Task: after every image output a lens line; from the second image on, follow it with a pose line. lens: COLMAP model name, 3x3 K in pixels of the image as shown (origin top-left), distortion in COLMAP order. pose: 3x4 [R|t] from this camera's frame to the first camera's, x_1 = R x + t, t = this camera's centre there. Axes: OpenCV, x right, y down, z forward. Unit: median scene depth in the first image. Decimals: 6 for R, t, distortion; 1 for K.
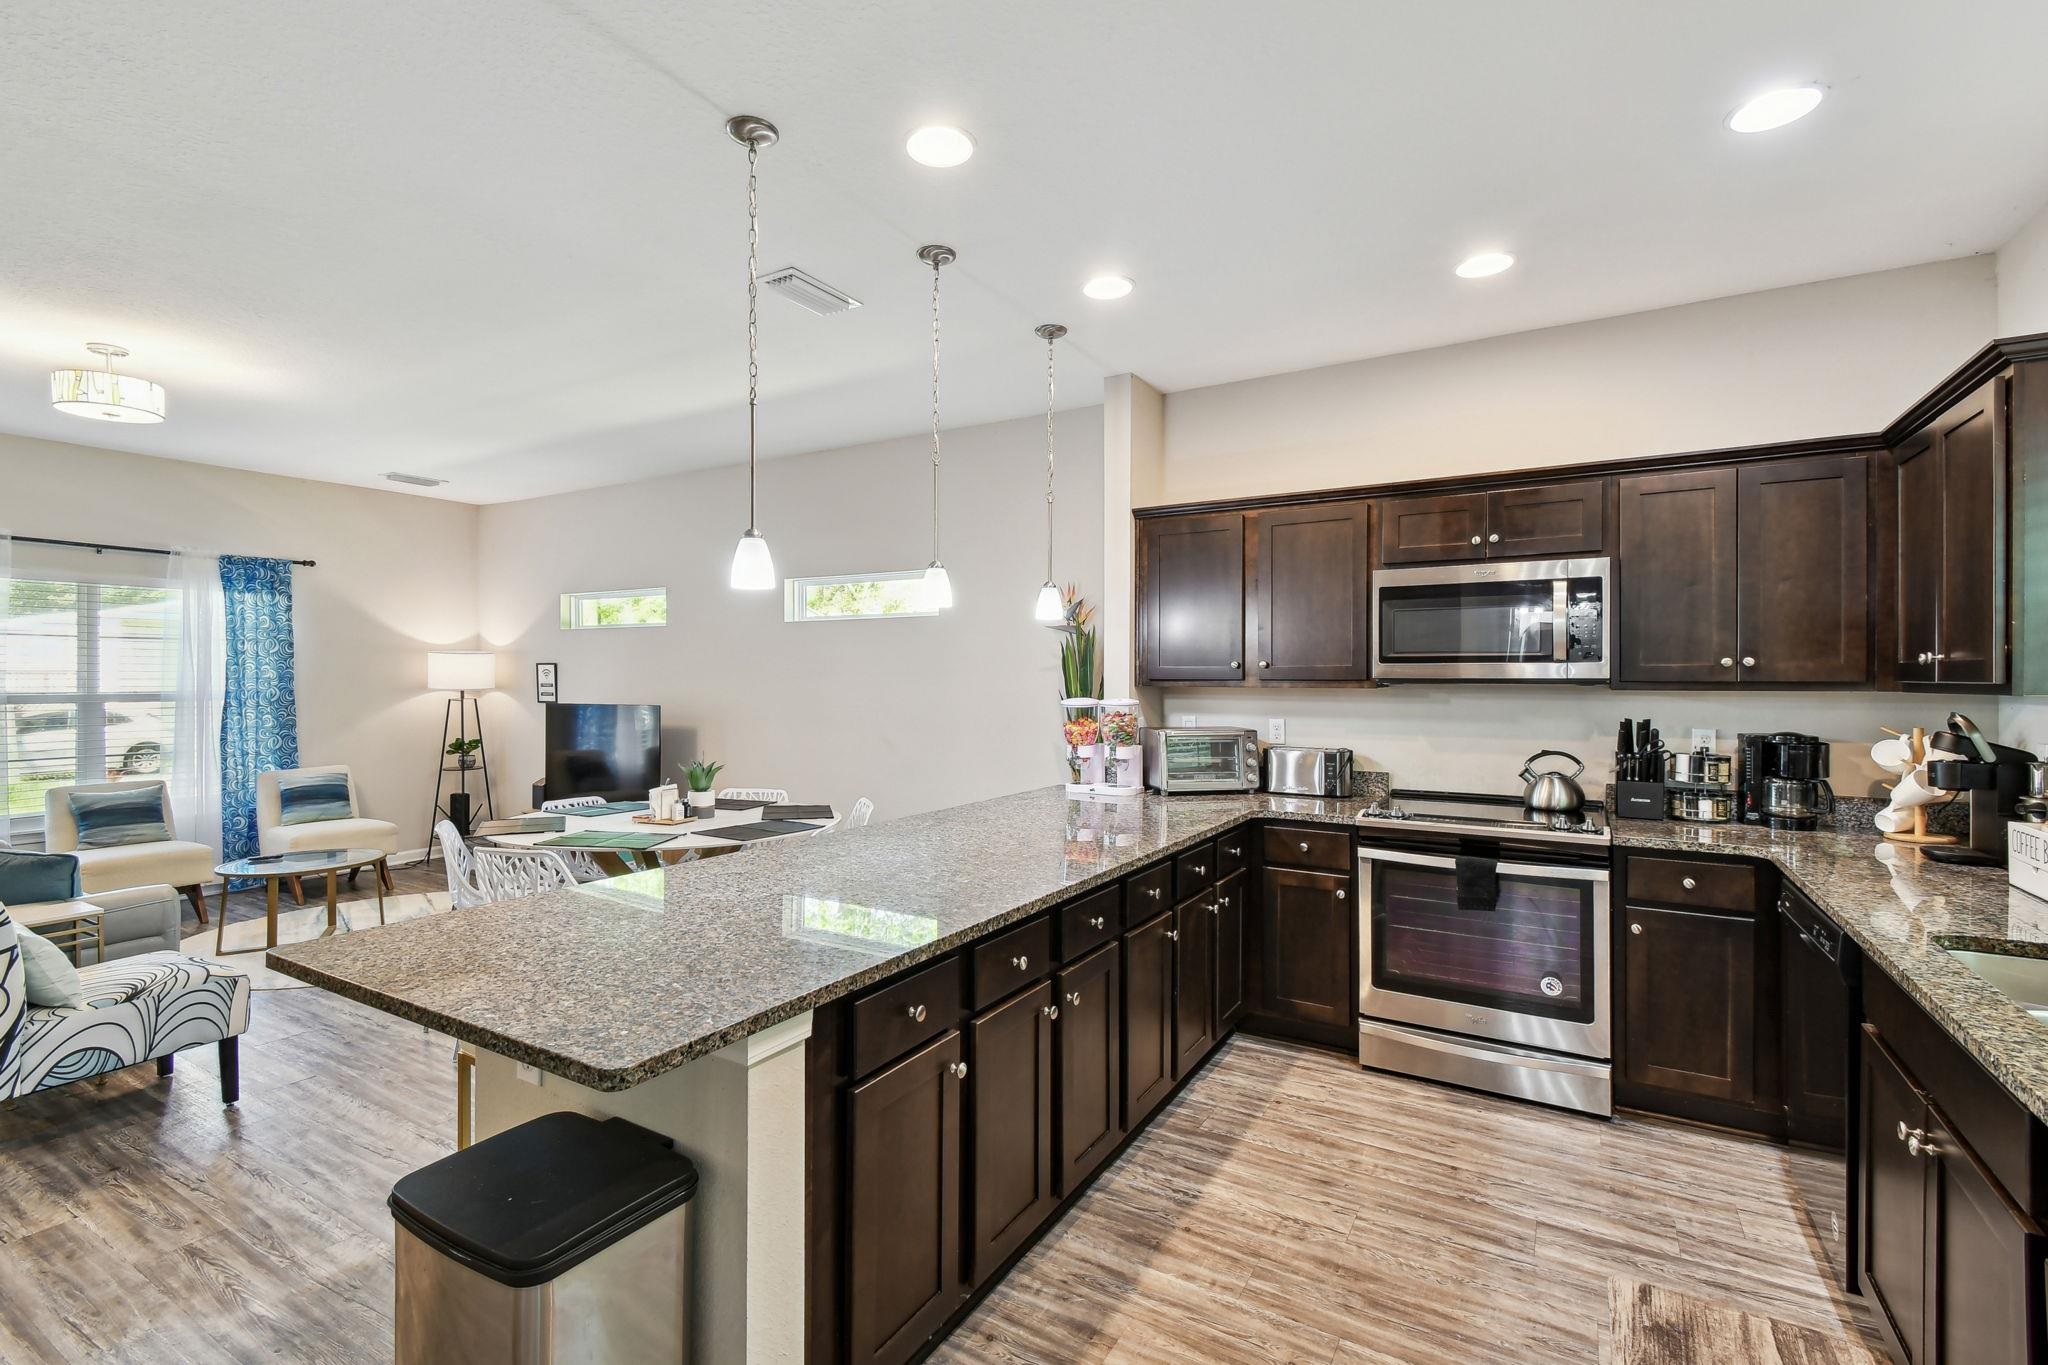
lens RADIAL K [[919.3, 0, 1012.3], [0, 919.3, 683.2], [0, 0, 1]] dist [0.024848, -0.014461]
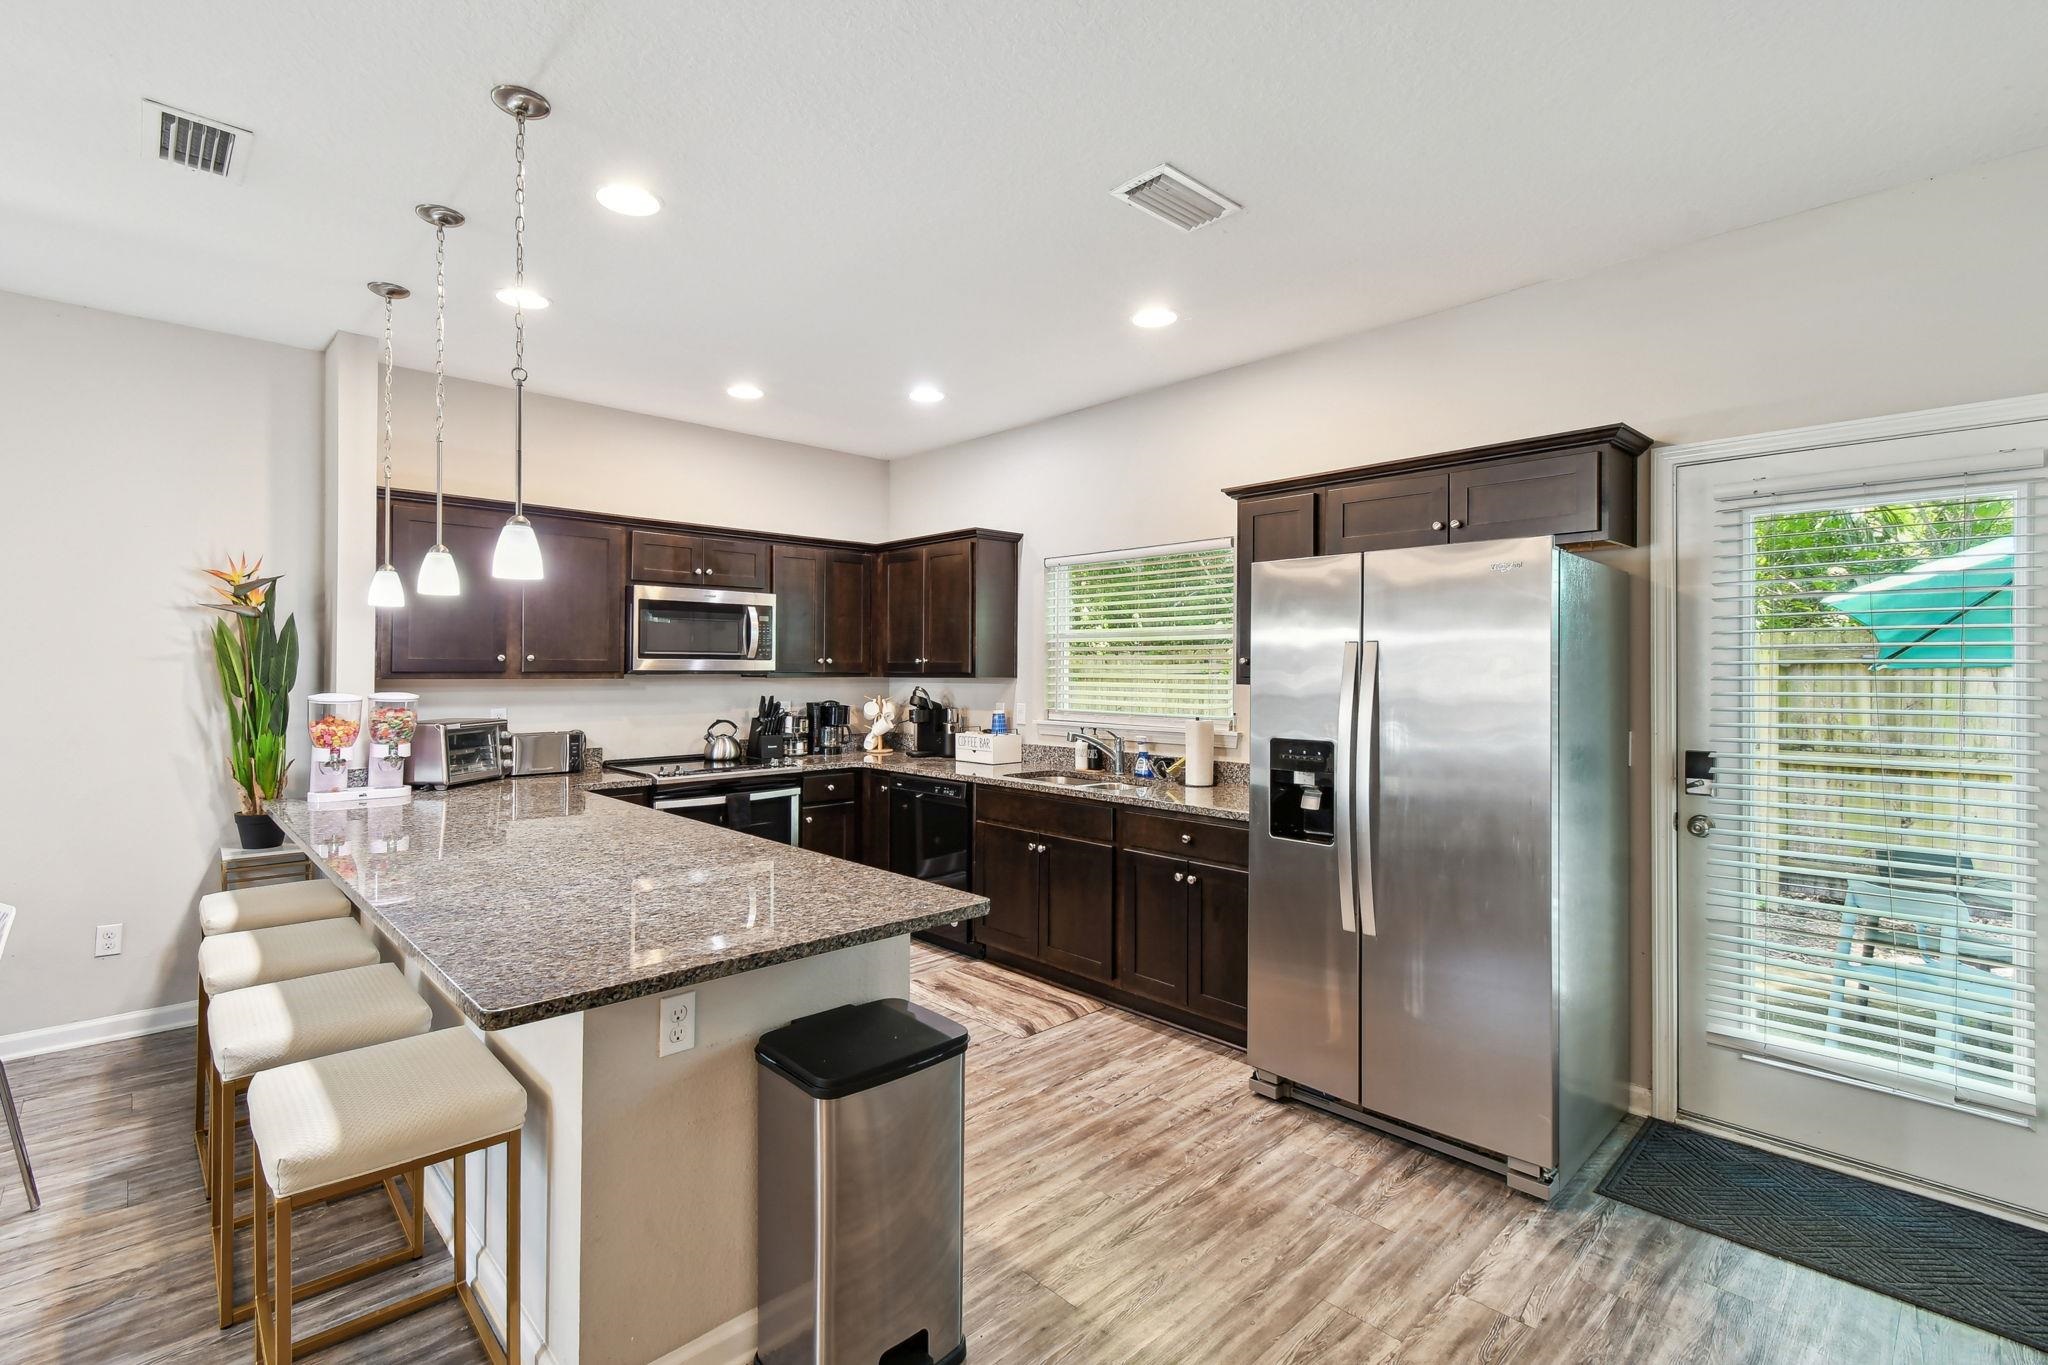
lens RADIAL K [[937.5, 0, 1022.9], [0, 937.5, 673.1], [0, 0, 1]] dist [-0.001247, -0.013171]
pose [[0.248407, -0.004695, 0.968644, -0.785377], [0.003882, 0.999985, 0.003852, -0.004852], [-0.968648, 0.002803, 0.248421, 0.185207]]
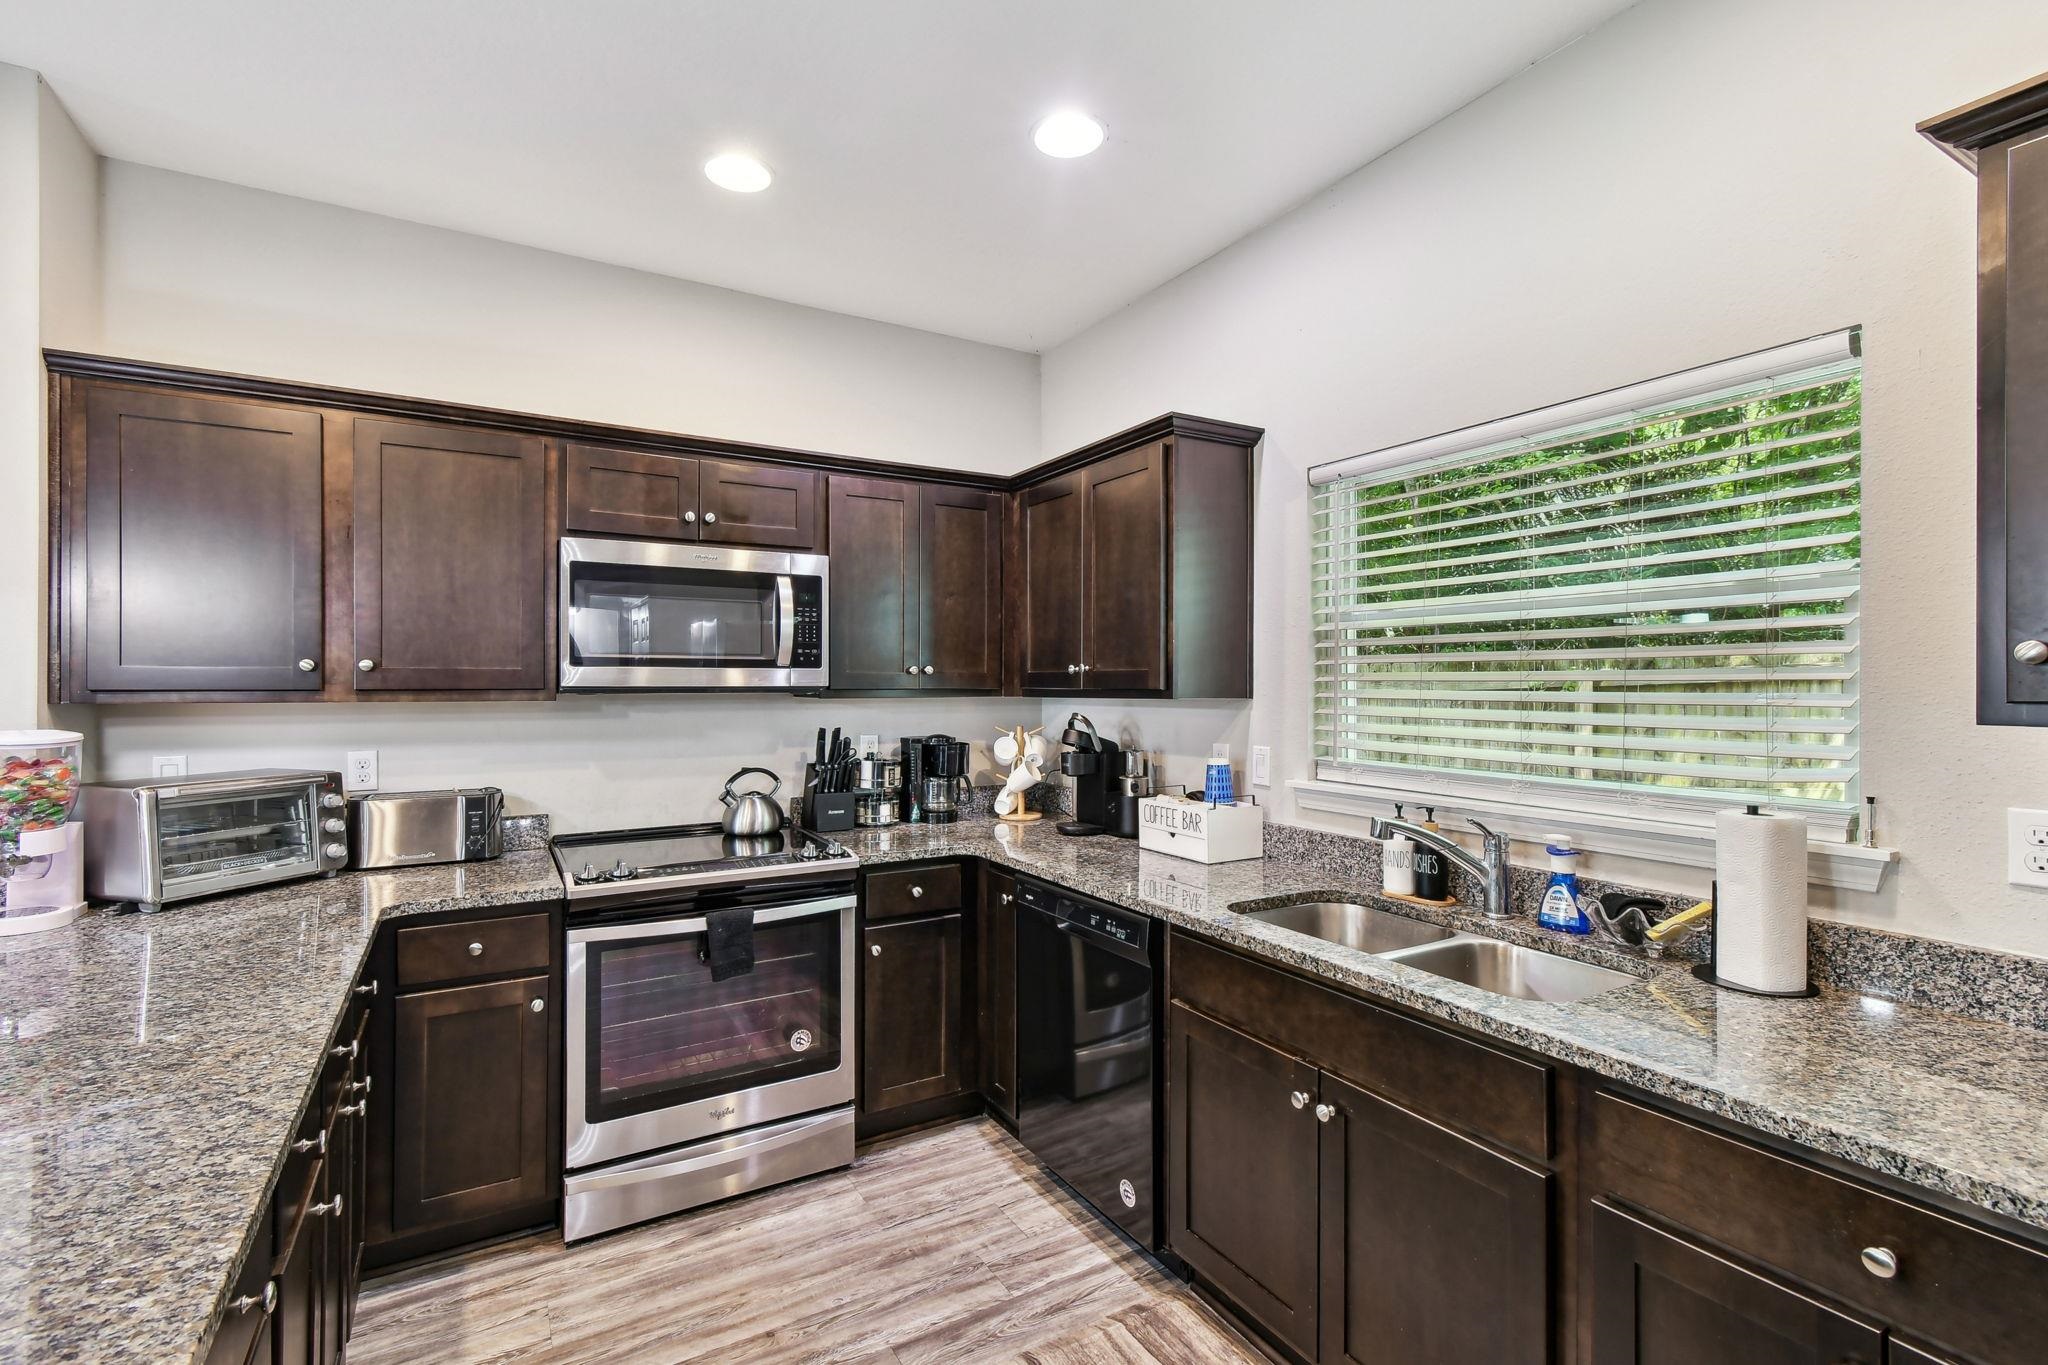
lens RADIAL K [[919.3, 0, 1012.3], [0, 919.3, 683.2], [0, 0, 1]] dist [0.024848, -0.014461]
pose [[0.477966, -0.000410, 0.878378, -0.078189], [0.007299, 0.999967, -0.003505, -0.003356], [-0.878348, 0.008087, 0.477953, 0.384621]]
